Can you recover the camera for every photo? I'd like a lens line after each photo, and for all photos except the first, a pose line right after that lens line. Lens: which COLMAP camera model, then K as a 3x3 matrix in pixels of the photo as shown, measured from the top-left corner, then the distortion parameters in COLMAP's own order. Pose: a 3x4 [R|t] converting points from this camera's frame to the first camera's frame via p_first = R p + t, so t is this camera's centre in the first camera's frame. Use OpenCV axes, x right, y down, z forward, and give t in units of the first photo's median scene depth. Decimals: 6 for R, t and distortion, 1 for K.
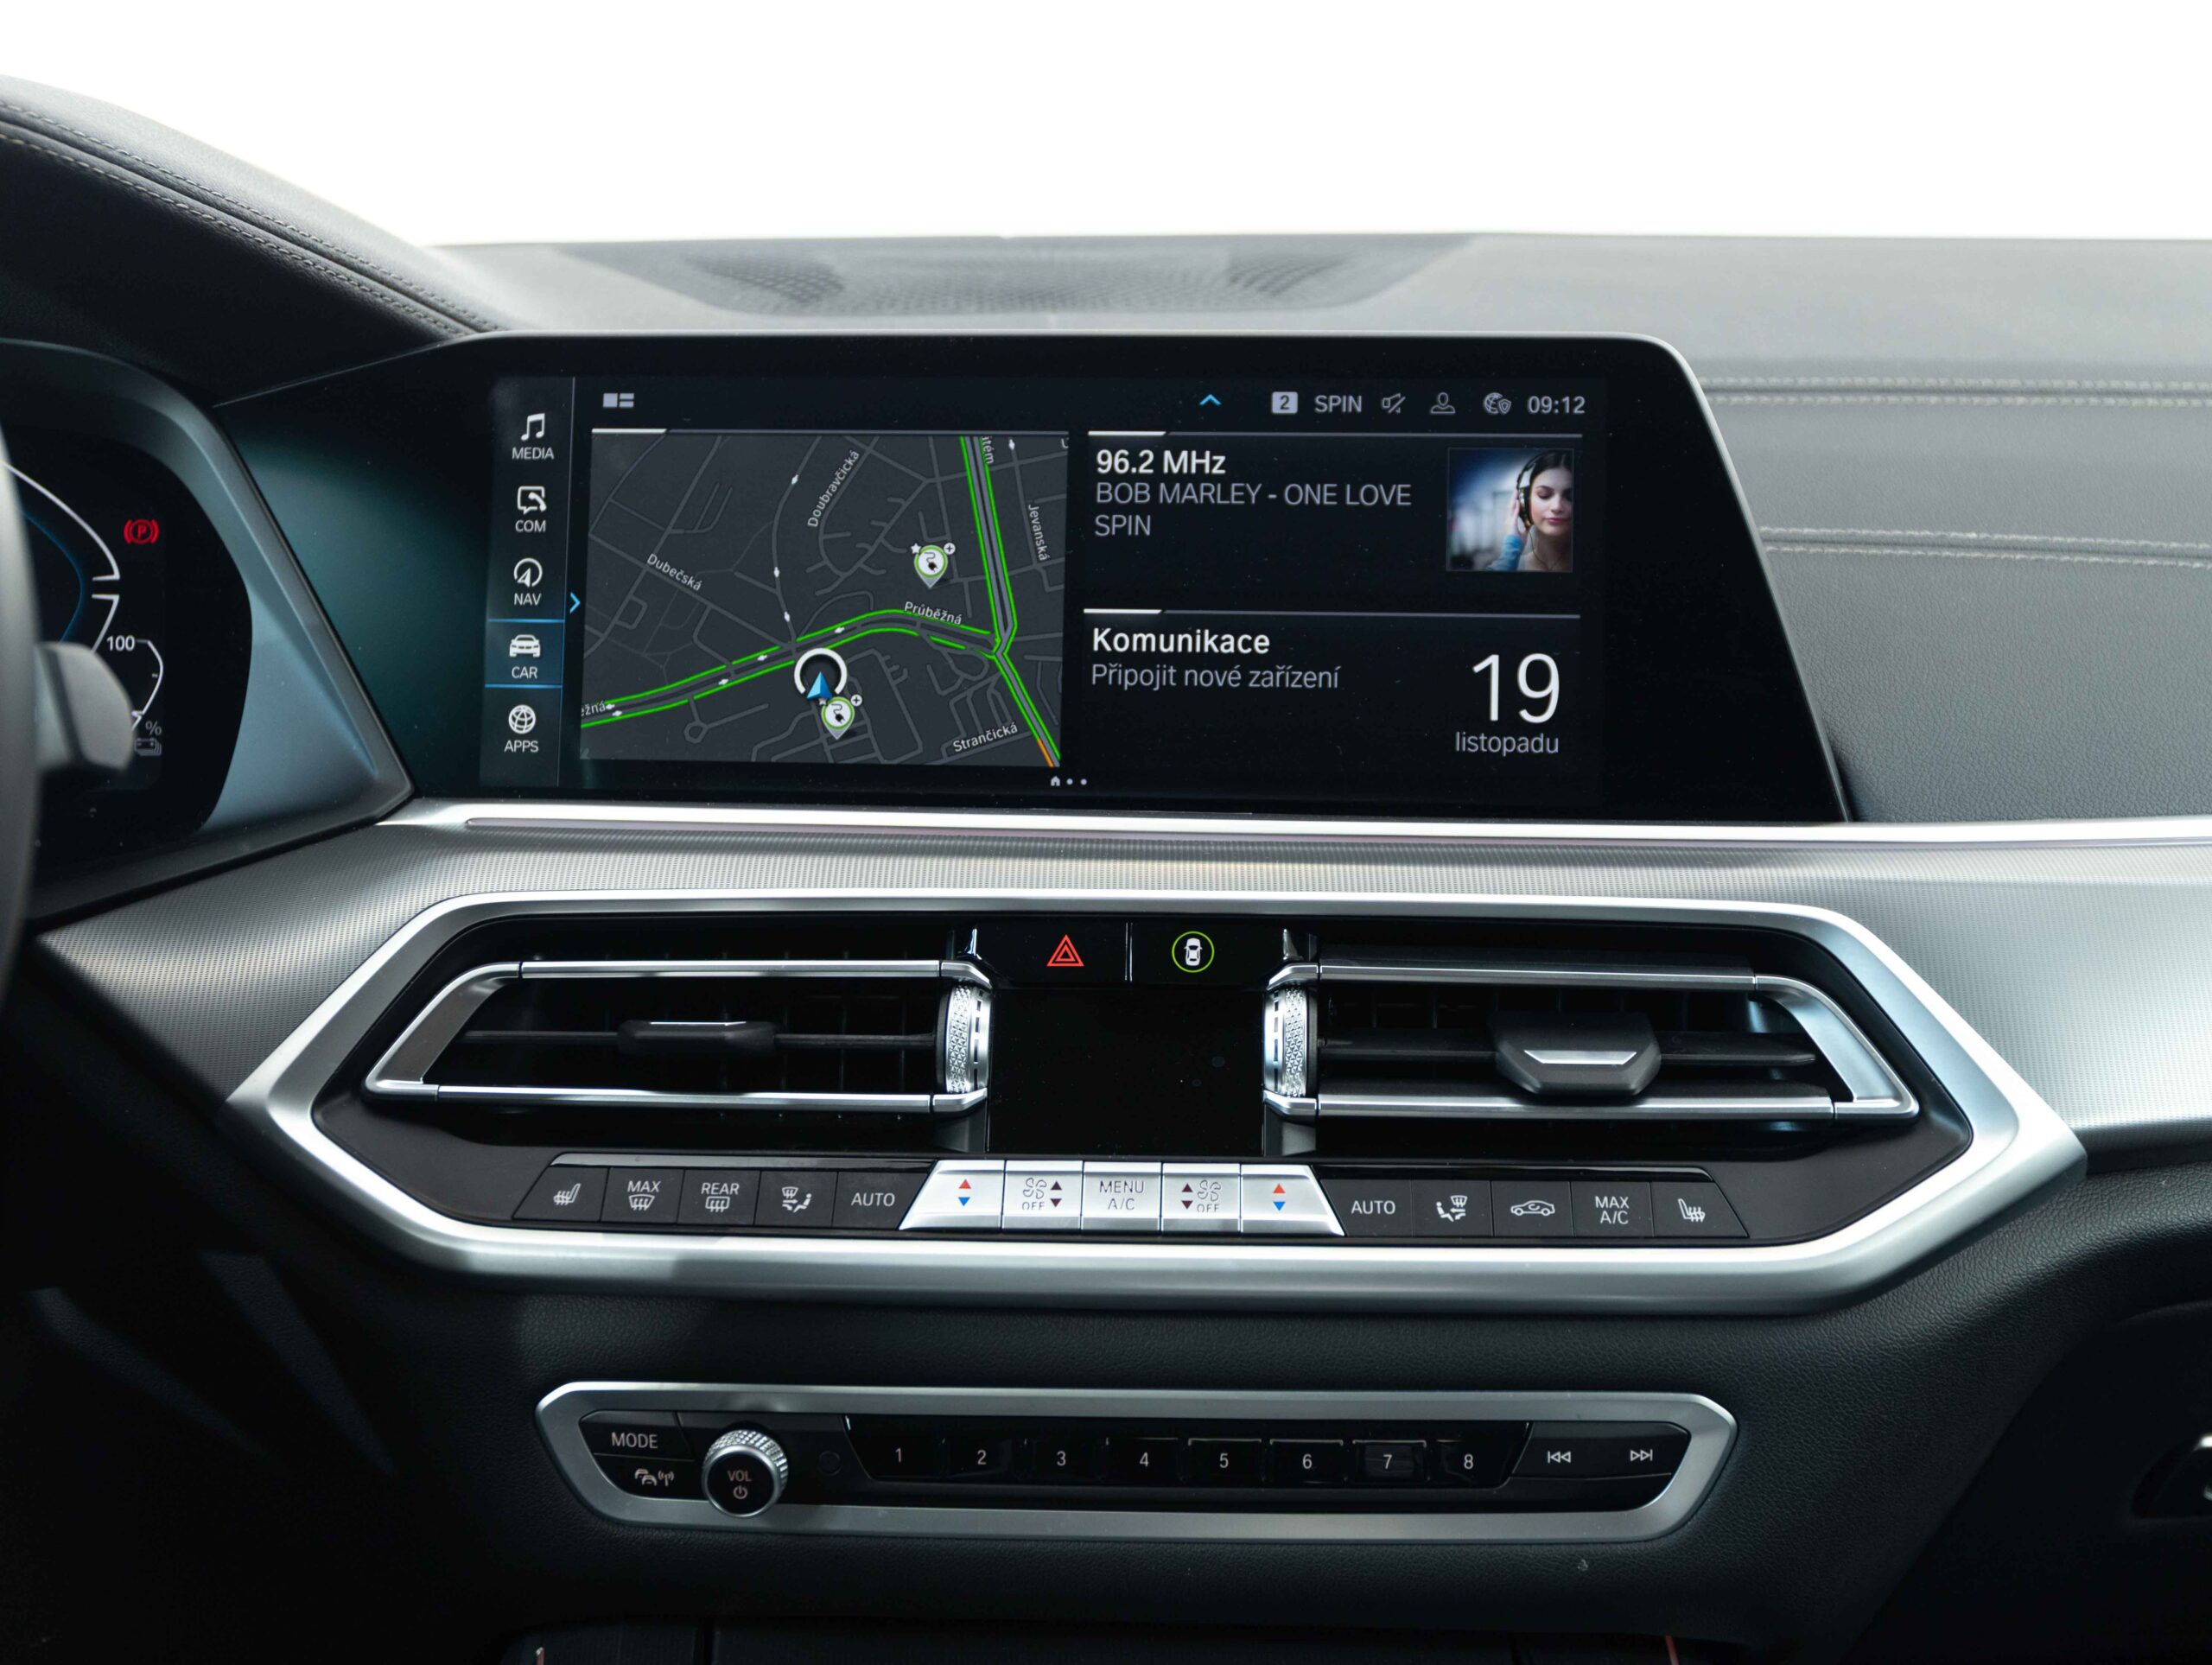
lens RADIAL K [[2830.4, 0, 1106.0], [0, 2830.4, 832.5], [0, 0, 1]] dist [0.020516, 0.037148]
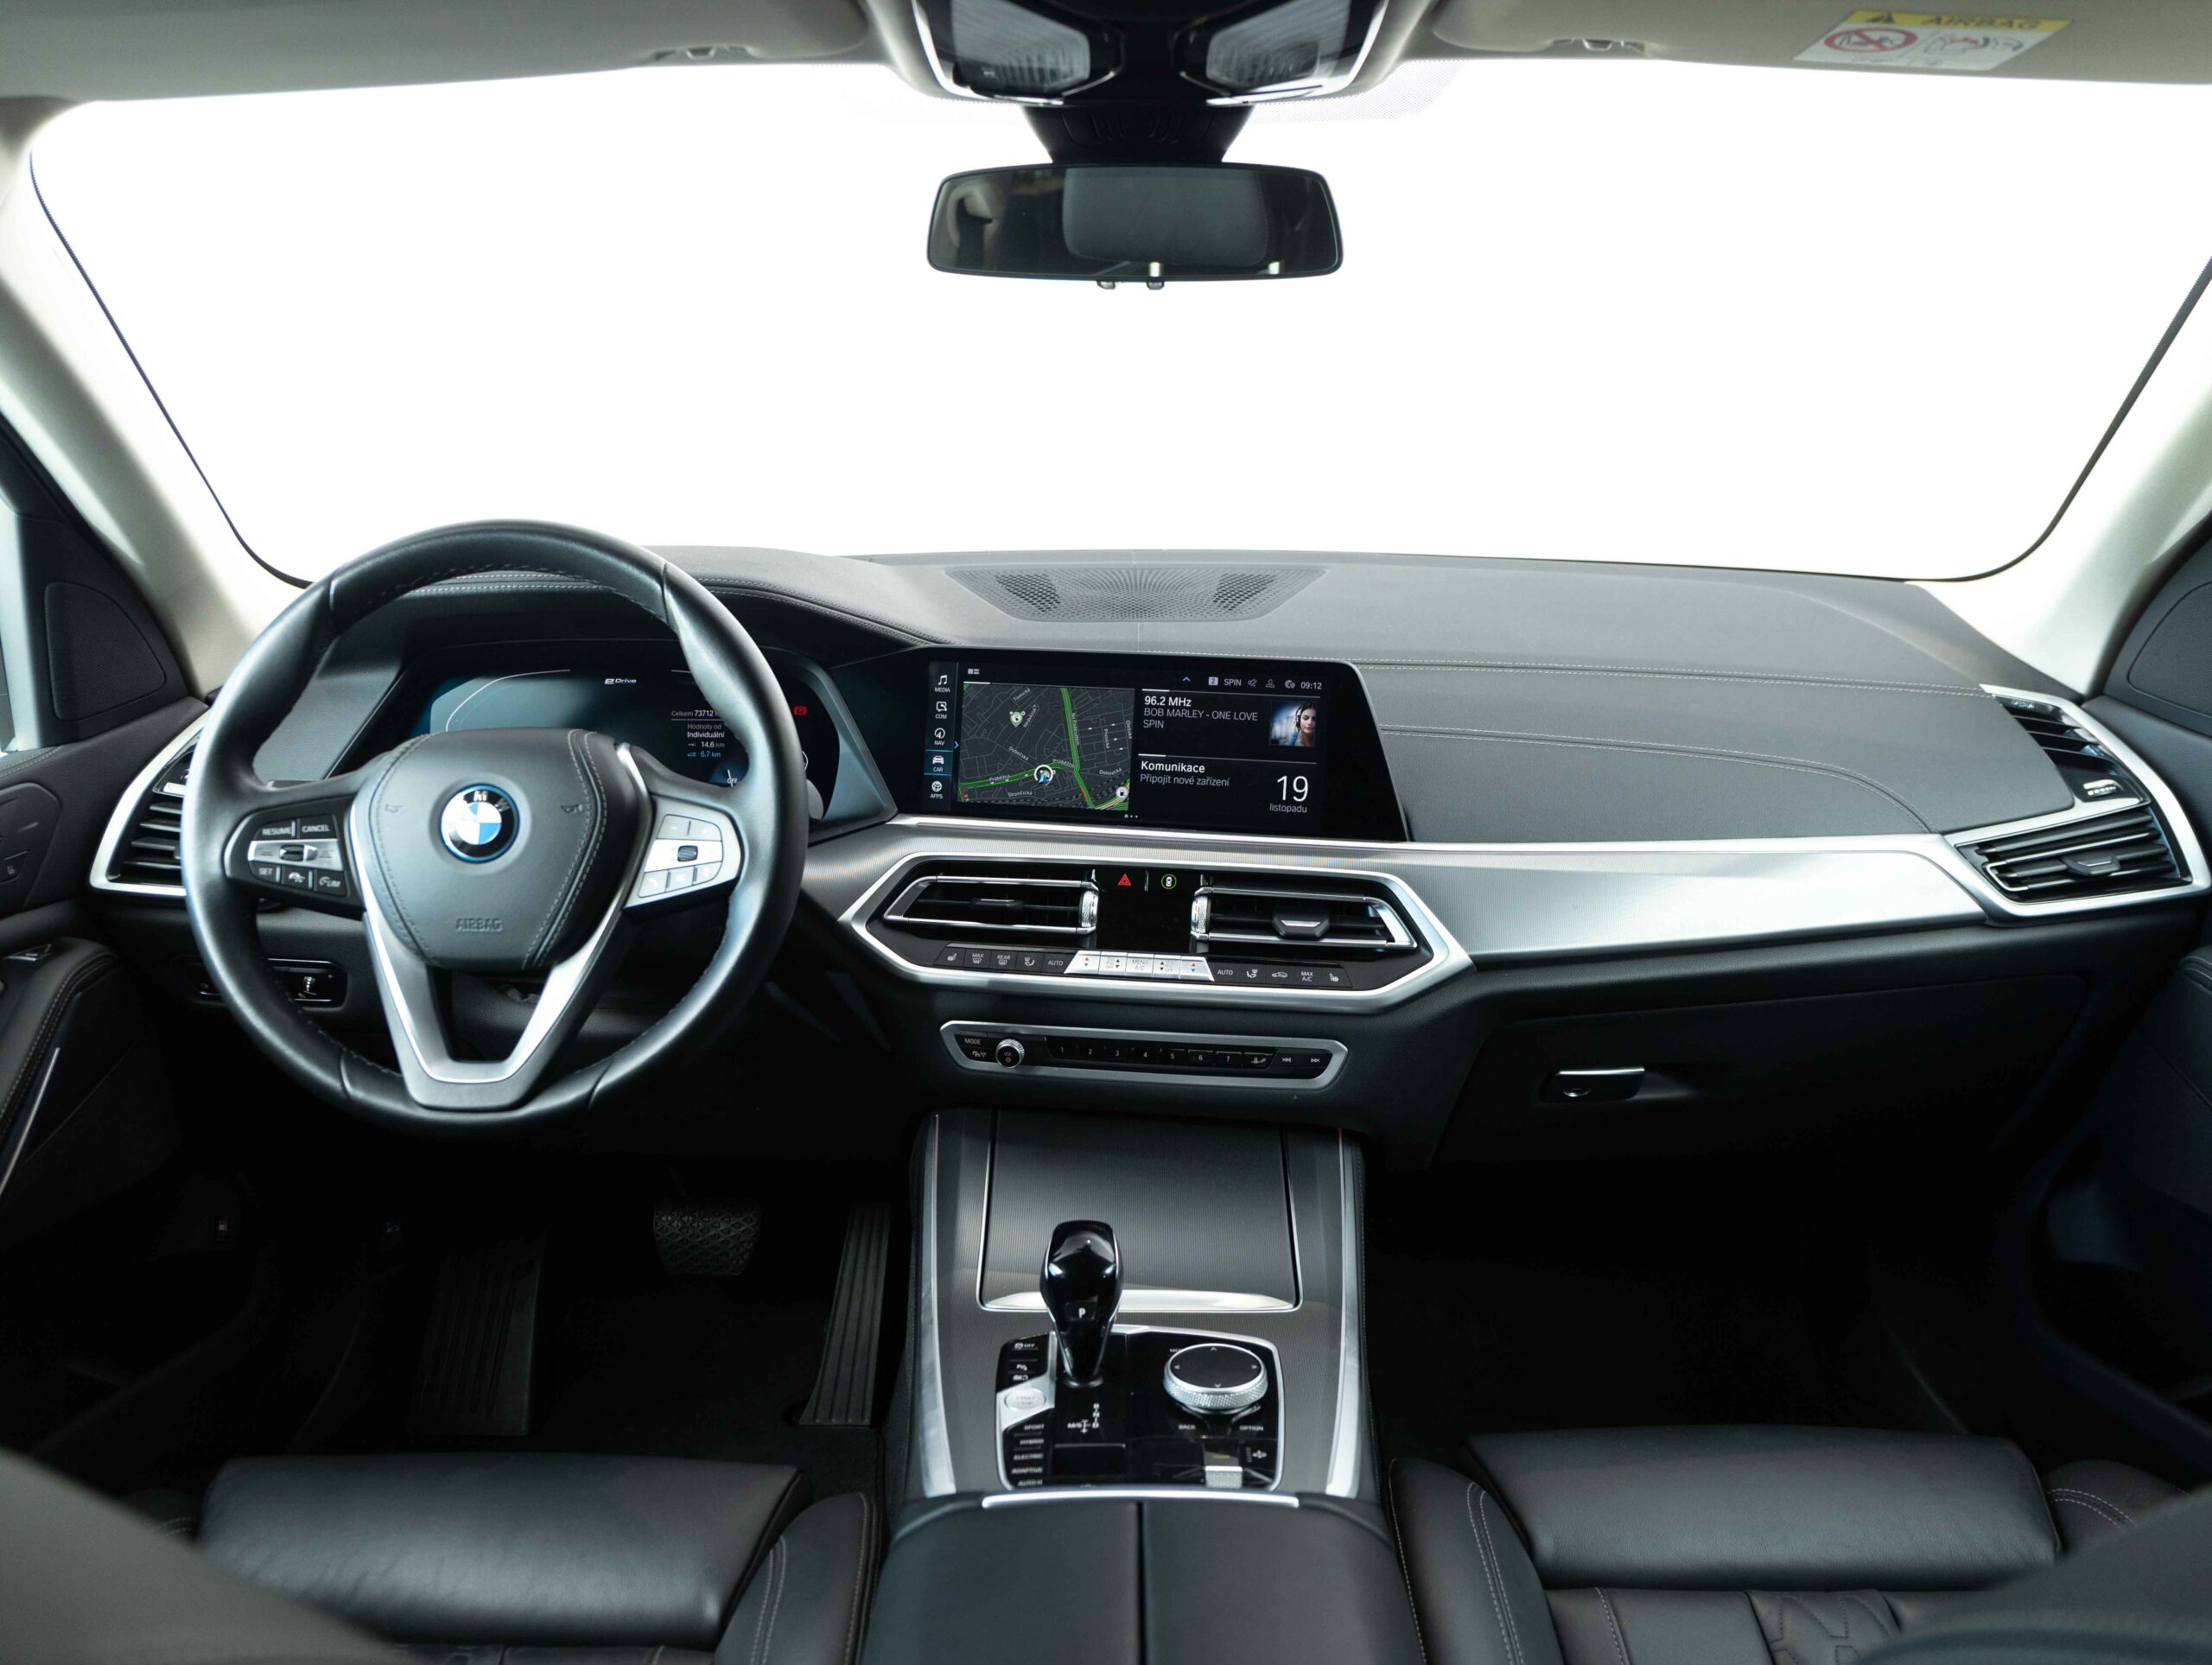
lens RADIAL K [[1879.4, 0, 1057.9], [0, 1879.4, 839.3], [0, 0, 1]] dist [0.036982, -0.001453]
pose [[0.994001, 0.031698, -0.104675, 0.116547], [-0.025029, 0.997609, 0.064424, -0.119929], [0.106466, -0.061417, 0.992418, -0.896073]]
